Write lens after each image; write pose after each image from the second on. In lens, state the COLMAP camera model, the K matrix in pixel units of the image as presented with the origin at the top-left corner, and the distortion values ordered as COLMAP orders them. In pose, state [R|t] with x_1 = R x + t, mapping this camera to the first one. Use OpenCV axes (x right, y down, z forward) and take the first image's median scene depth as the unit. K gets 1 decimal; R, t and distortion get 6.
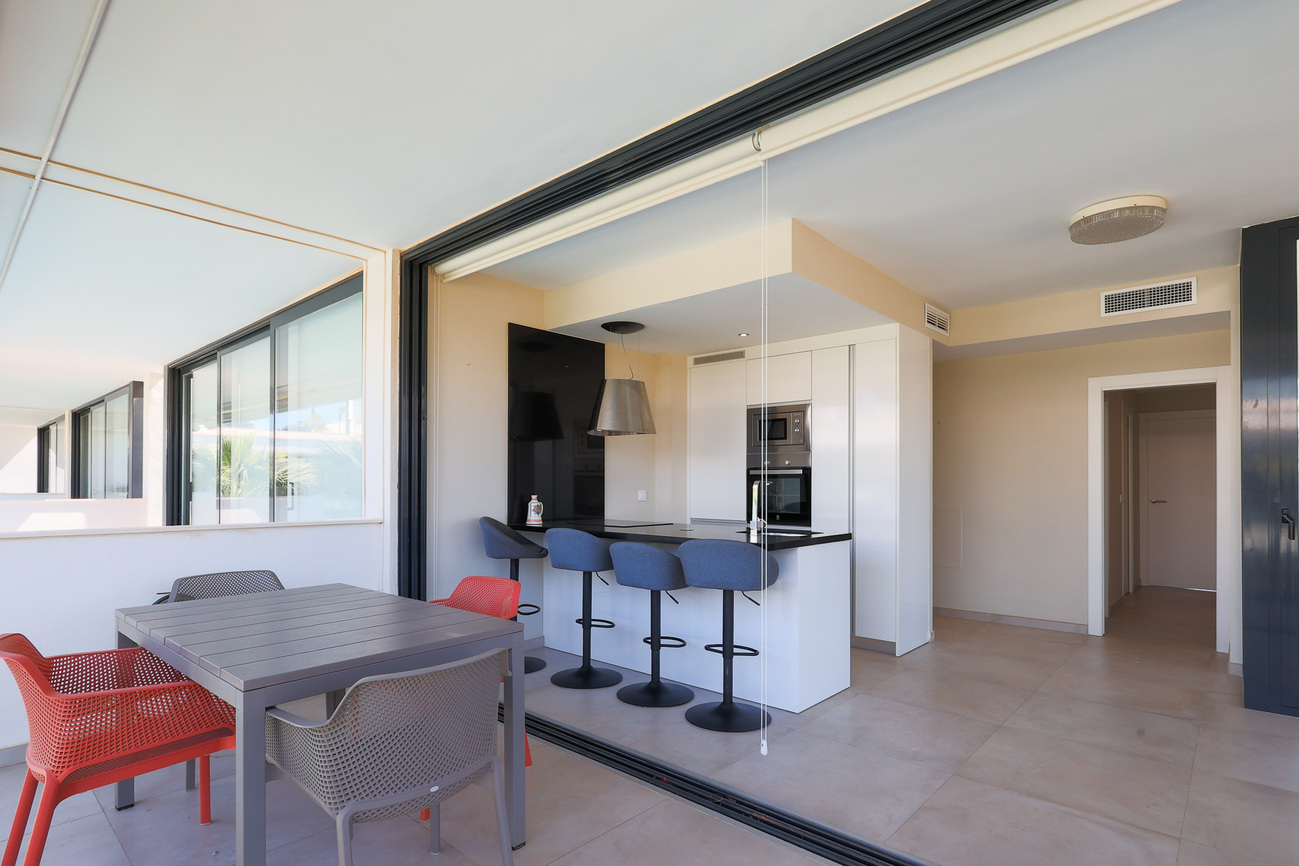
lens RADIAL K [[642.2, 0, 651.3], [0, 642.2, 488.0], [0, 0, 1]] dist [-0.006508, 0.001735]
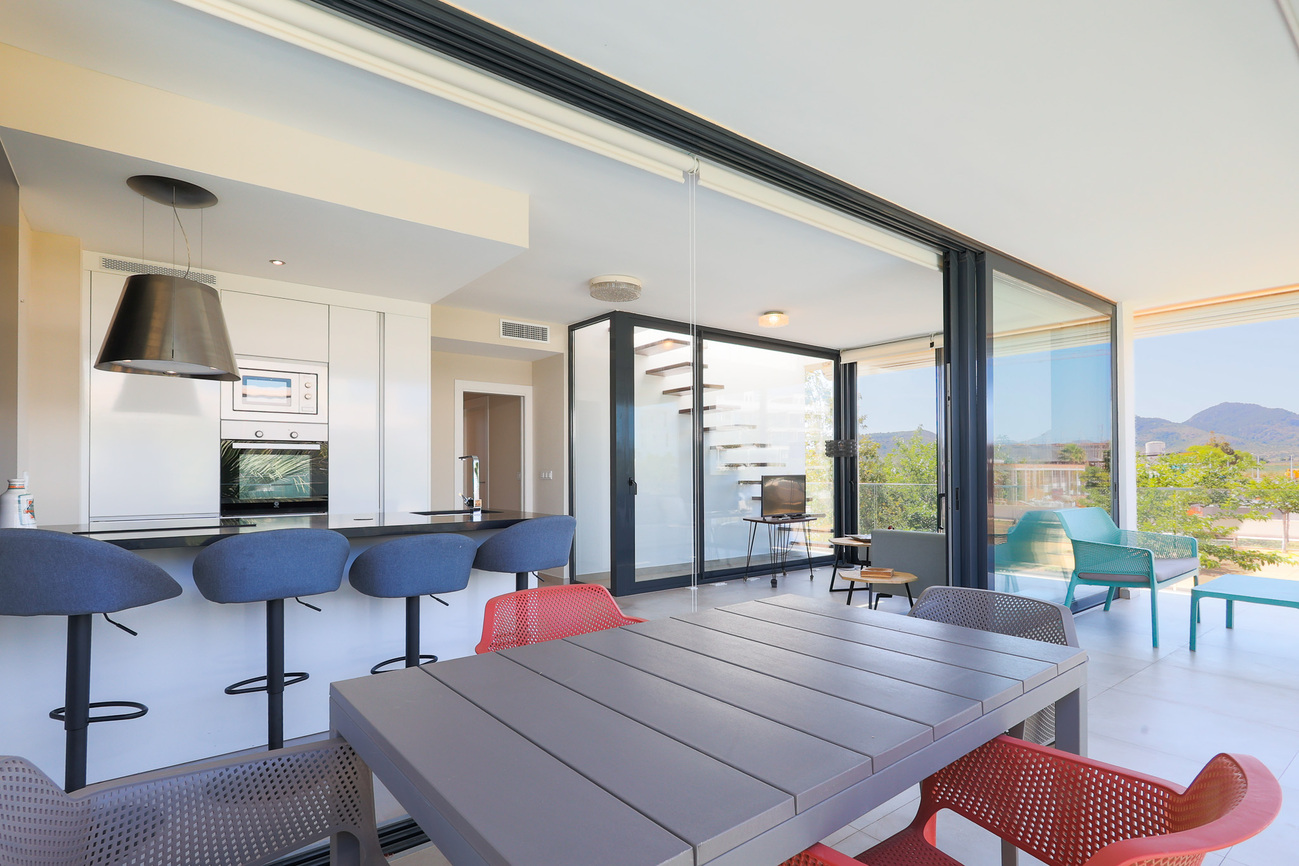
lens RADIAL K [[642.2, 0, 652.2], [0, 642.2, 465.2], [0, 0, 1]] dist [-0.006508, 0.001735]
pose [[0.192145, 0.008209, 0.981332, -0.525926], [0.013917, 0.999842, -0.011089, 0.014944], [-0.981268, 0.015788, 0.192000, 0.433437]]
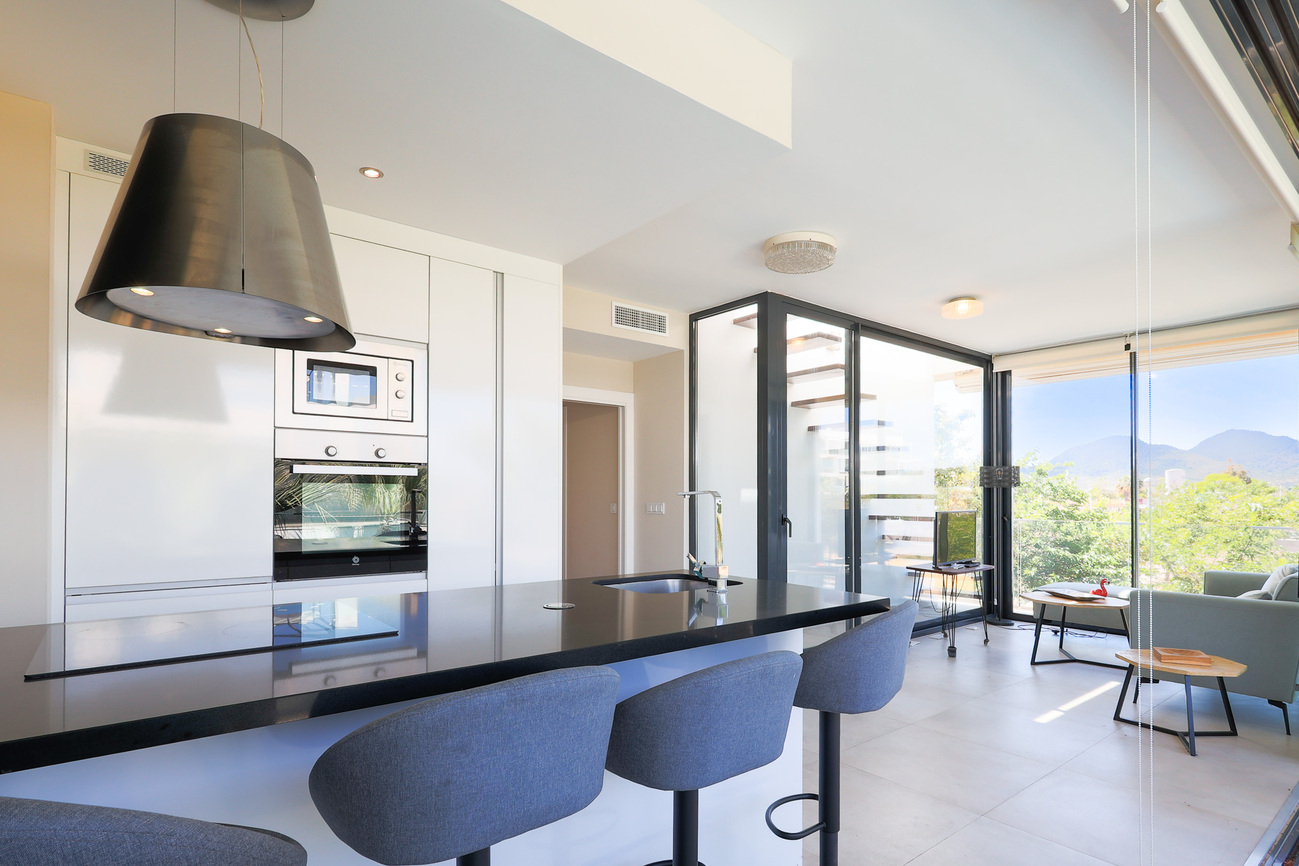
lens RADIAL K [[642.2, 0, 626.5], [0, 642.2, 496.2], [0, 0, 1]] dist [-0.006508, 0.001735]
pose [[0.197135, -0.004396, 0.980366, -0.272316], [0.002750, 0.999988, 0.003932, -0.006314], [-0.980372, 0.001921, 0.197145, 0.761033]]
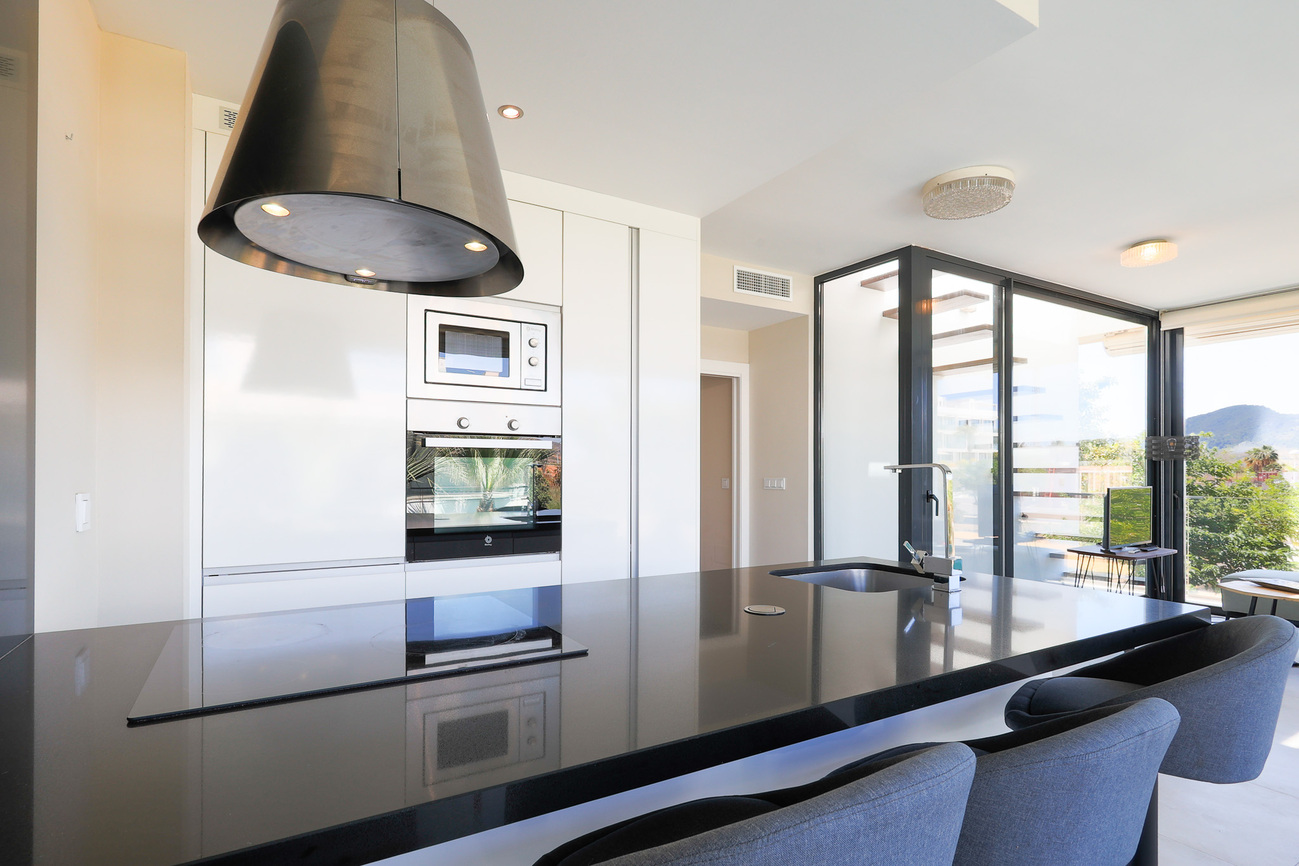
lens RADIAL K [[642.2, 0, 647.2], [0, 642.2, 472.8], [0, 0, 1]] dist [-0.006508, 0.001735]
pose [[0.317748, -0.007509, 0.948145, -0.231742], [0.004742, 0.999969, 0.006330, -0.006136], [-0.948163, 0.002485, 0.317774, 0.806346]]
